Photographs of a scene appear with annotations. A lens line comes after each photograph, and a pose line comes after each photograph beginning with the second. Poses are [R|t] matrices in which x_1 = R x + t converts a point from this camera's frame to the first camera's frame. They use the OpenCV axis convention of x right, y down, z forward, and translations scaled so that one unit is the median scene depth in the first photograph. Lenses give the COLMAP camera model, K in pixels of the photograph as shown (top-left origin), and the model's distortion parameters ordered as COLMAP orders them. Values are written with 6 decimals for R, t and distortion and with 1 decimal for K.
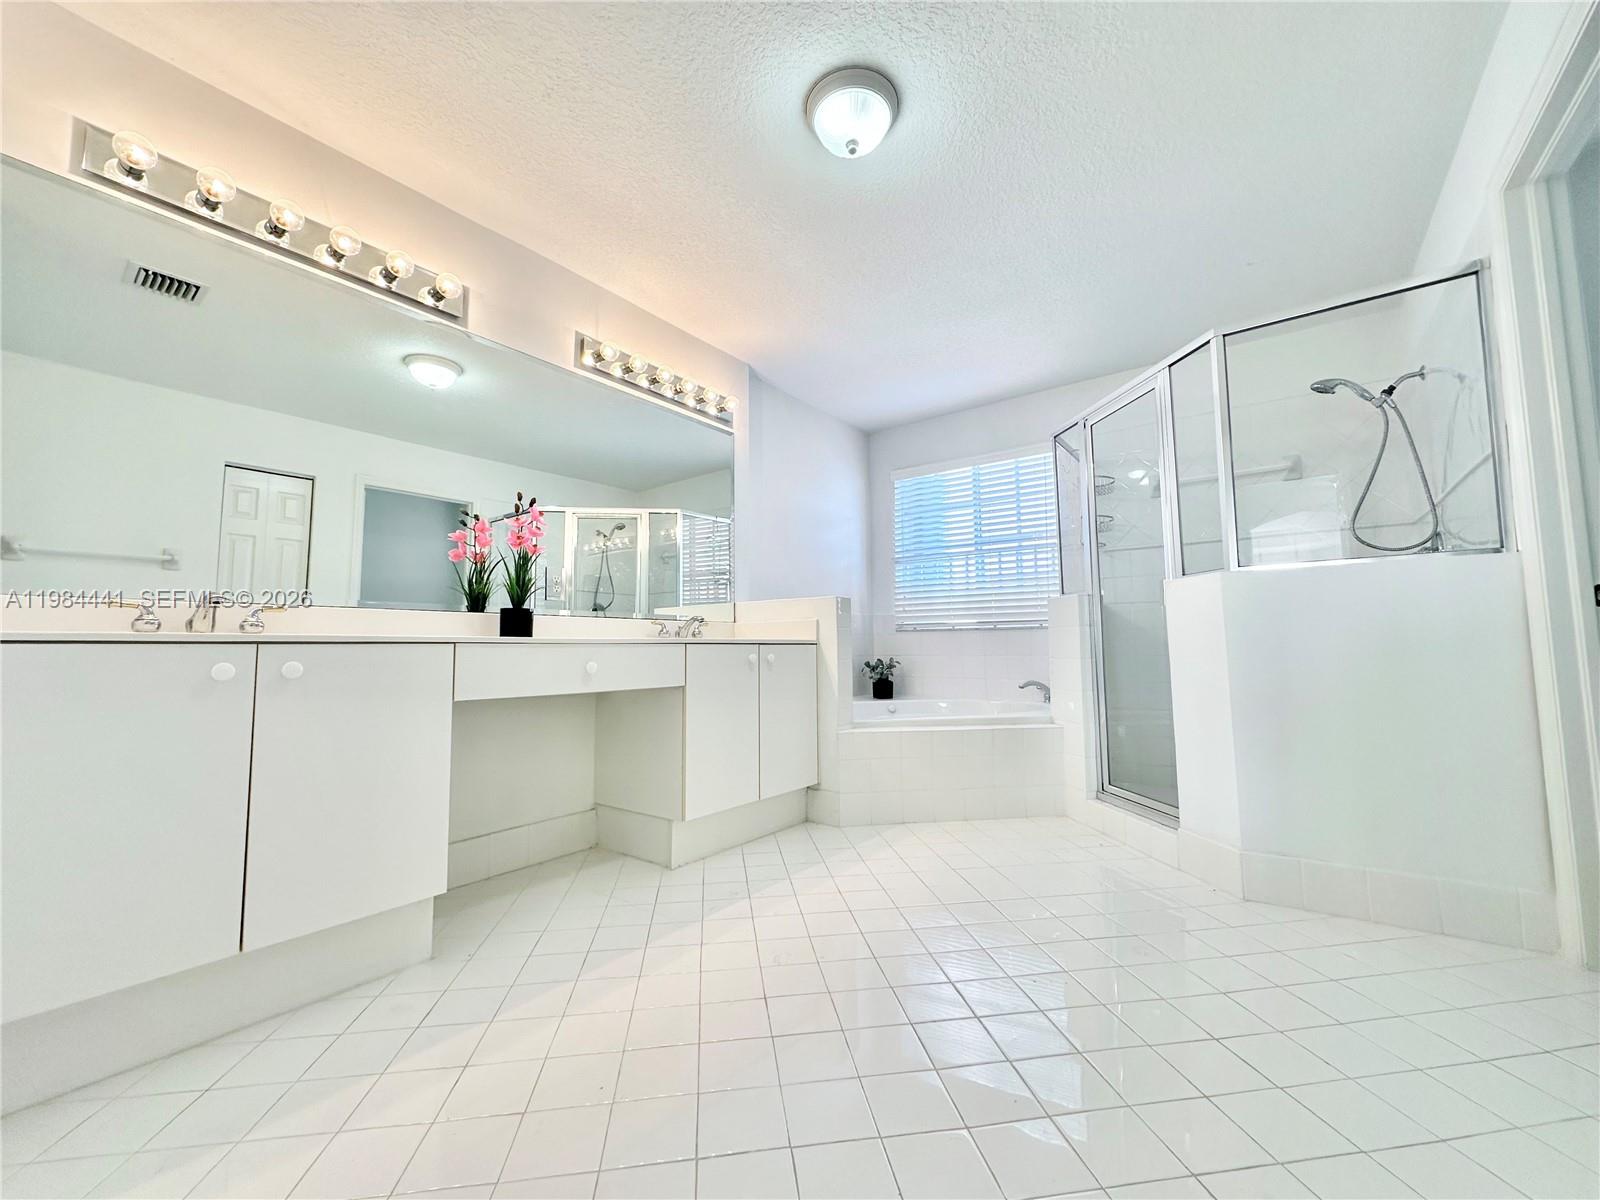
lens RADIAL K [[638.4, 0, 801.2], [0, 638.4, 597.4], [0, 0, 1]] dist [-0.003731, 0.000873]
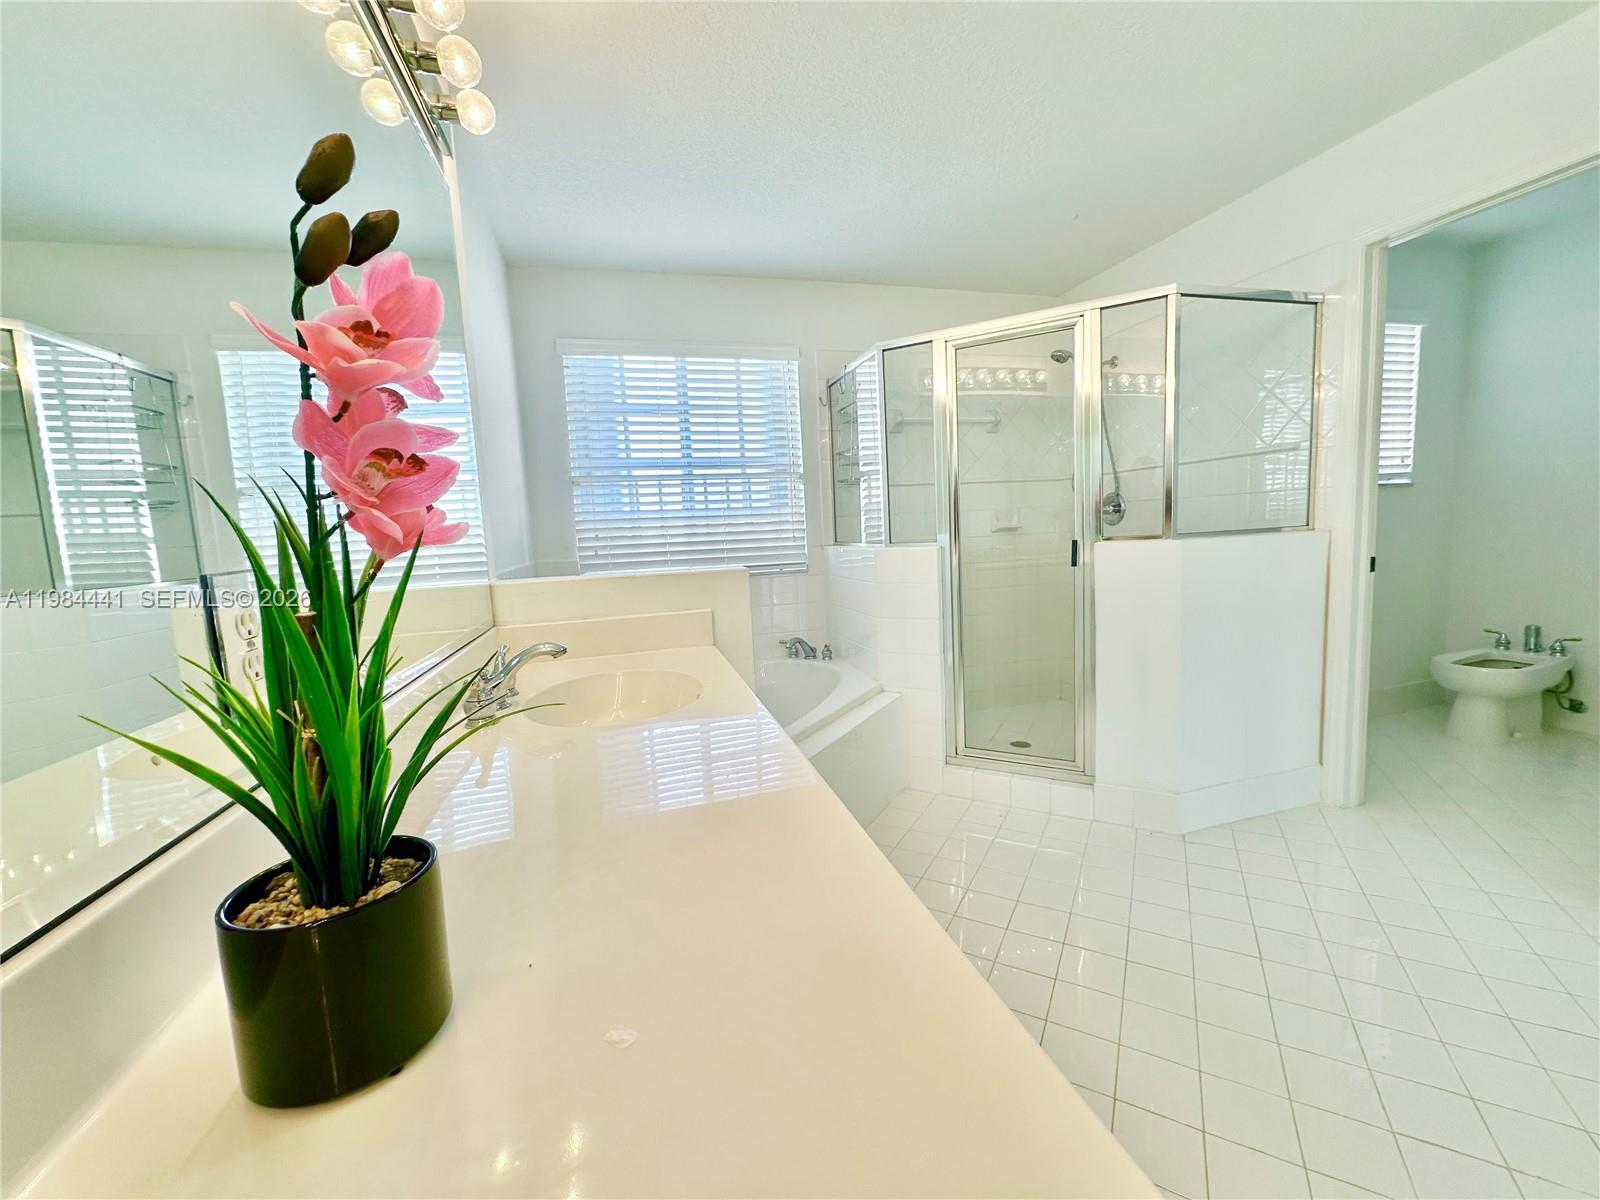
lens RADIAL K [[638.4, 0, 801.2], [0, 638.4, 597.4], [0, 0, 1]] dist [-0.003731, 0.000873]
pose [[0.610837, -0.105395, 0.784710, -0.419885], [-0.021536, 0.988522, 0.149534, -0.072046], [-0.791464, -0.108240, 0.601556, 0.674085]]
